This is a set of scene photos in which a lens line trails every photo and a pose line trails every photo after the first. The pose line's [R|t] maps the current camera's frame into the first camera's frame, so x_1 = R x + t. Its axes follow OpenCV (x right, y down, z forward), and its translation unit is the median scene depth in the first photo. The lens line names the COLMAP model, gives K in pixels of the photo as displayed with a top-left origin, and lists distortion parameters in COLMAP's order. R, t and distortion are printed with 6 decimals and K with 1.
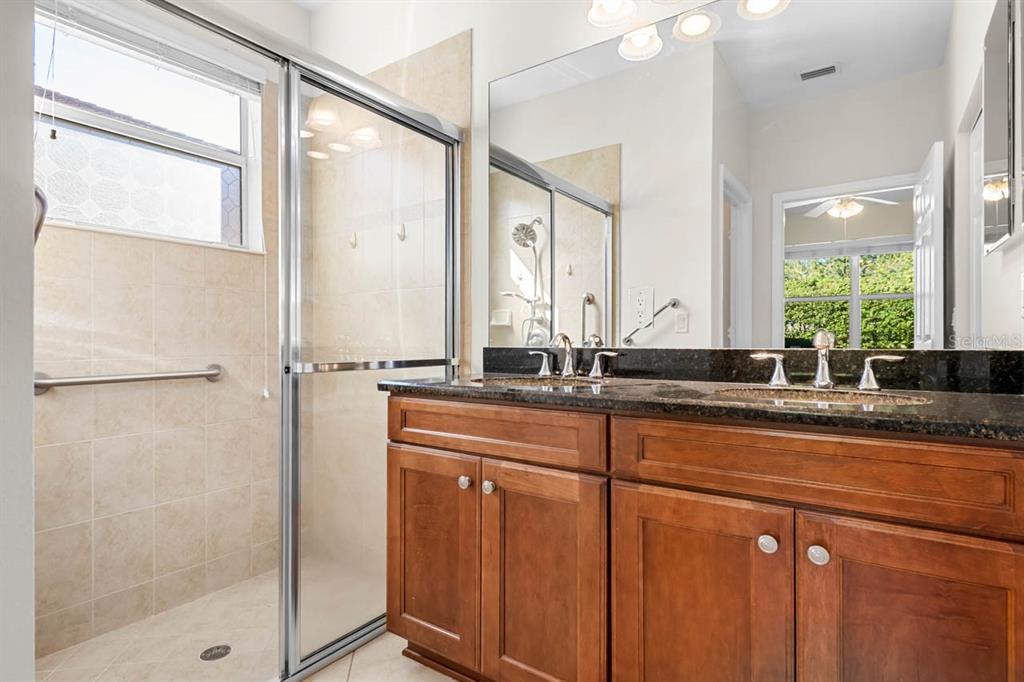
lens RADIAL K [[525.5, 0, 512.0], [0, 525.5, 341.0], [0, 0, 1]] dist [-0.000157, 0.000171]
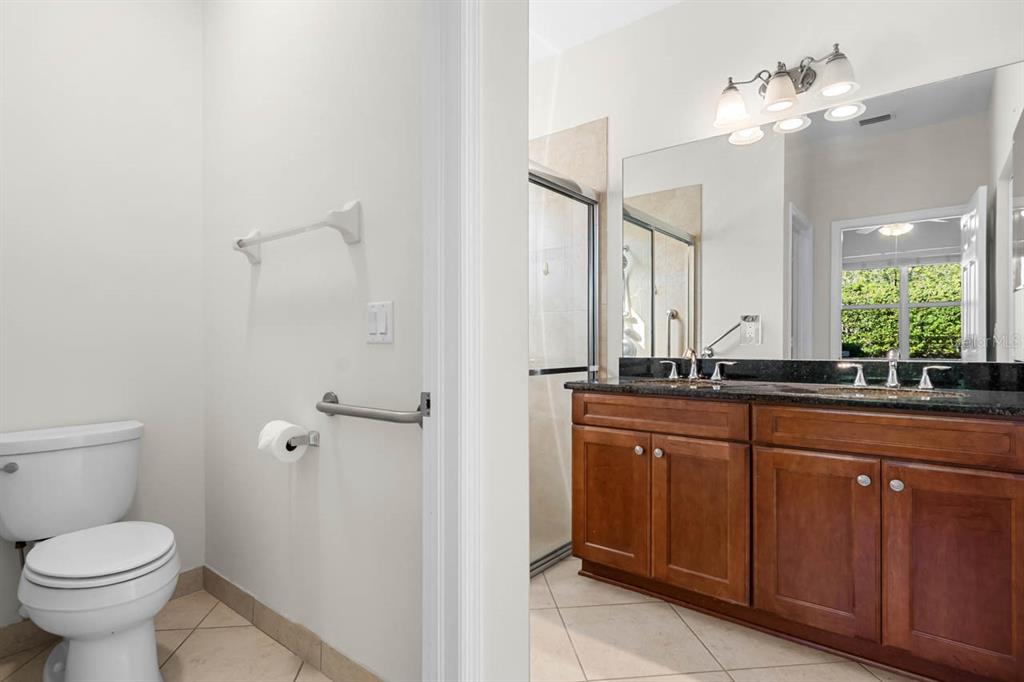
lens RADIAL K [[516.8, 0, 508.3], [0, 516.8, 346.2], [0, 0, 1]] dist [0.001065, -0.000118]
pose [[0.997582, -0.002132, -0.069465, -0.363271], [0.002447, 0.999987, 0.004452, -0.034114], [0.069455, -0.004611, 0.997574, -0.494806]]
